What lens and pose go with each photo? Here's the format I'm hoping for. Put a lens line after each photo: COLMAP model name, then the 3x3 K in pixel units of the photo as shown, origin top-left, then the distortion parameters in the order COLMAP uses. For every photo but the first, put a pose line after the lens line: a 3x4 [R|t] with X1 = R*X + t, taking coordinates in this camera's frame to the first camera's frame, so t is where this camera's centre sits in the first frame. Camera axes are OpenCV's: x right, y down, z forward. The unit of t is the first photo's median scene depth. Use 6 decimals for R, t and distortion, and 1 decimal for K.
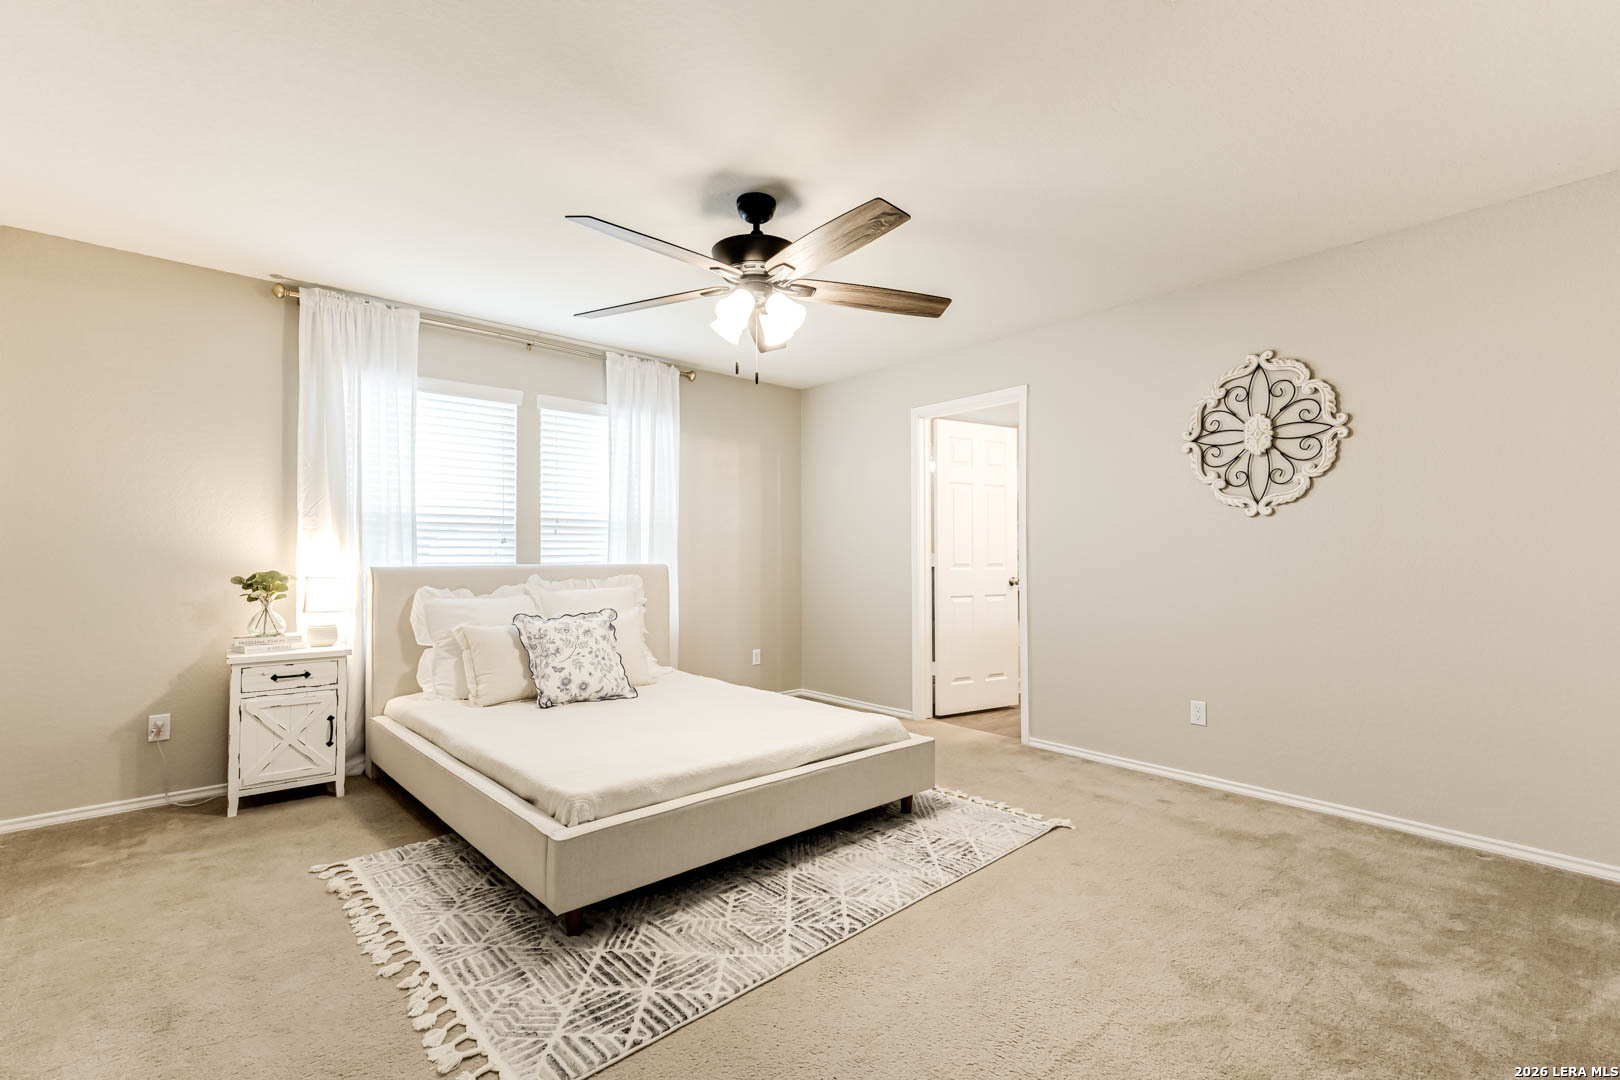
lens RADIAL K [[733.0, 0, 799.2], [0, 733.0, 543.6], [0, 0, 1]] dist [0.024182, -0.000463]
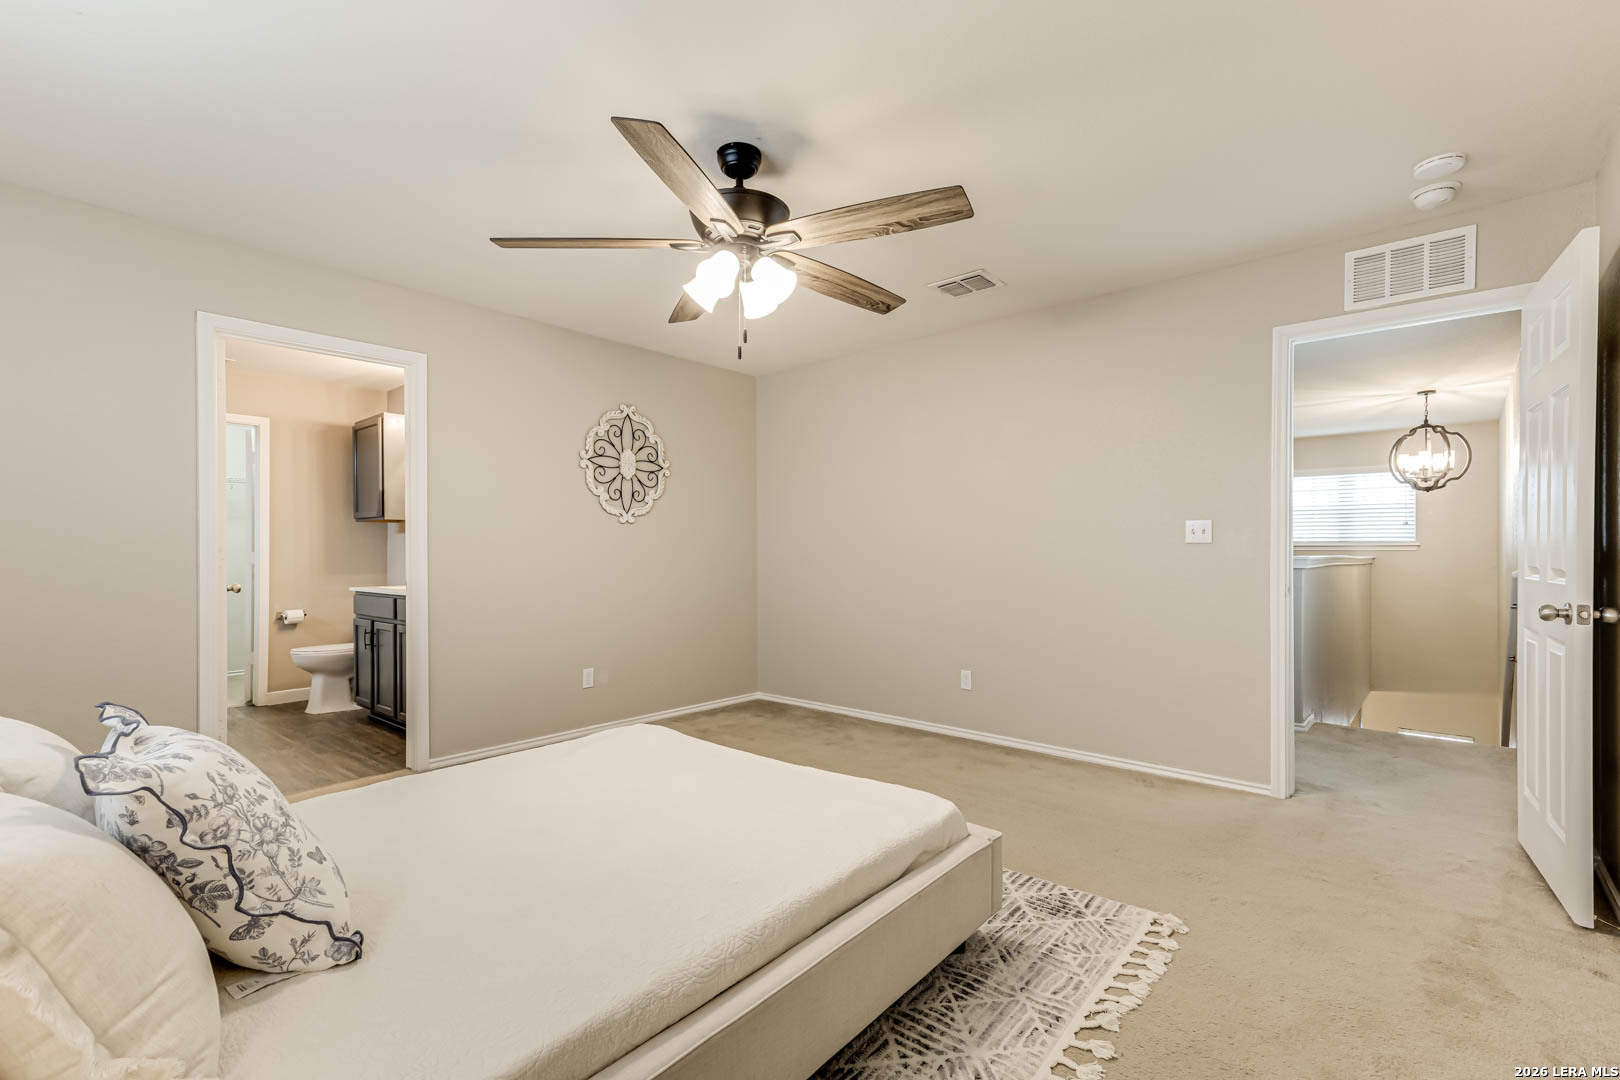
lens RADIAL K [[733.0, 0, 808.4], [0, 733.0, 547.3], [0, 0, 1]] dist [0.024182, -0.000463]
pose [[-0.143933, 0.005048, 0.989575, -0.796415], [-0.014465, 0.999869, -0.007205, 0.013176], [-0.989482, -0.015352, -0.143841, 0.872632]]
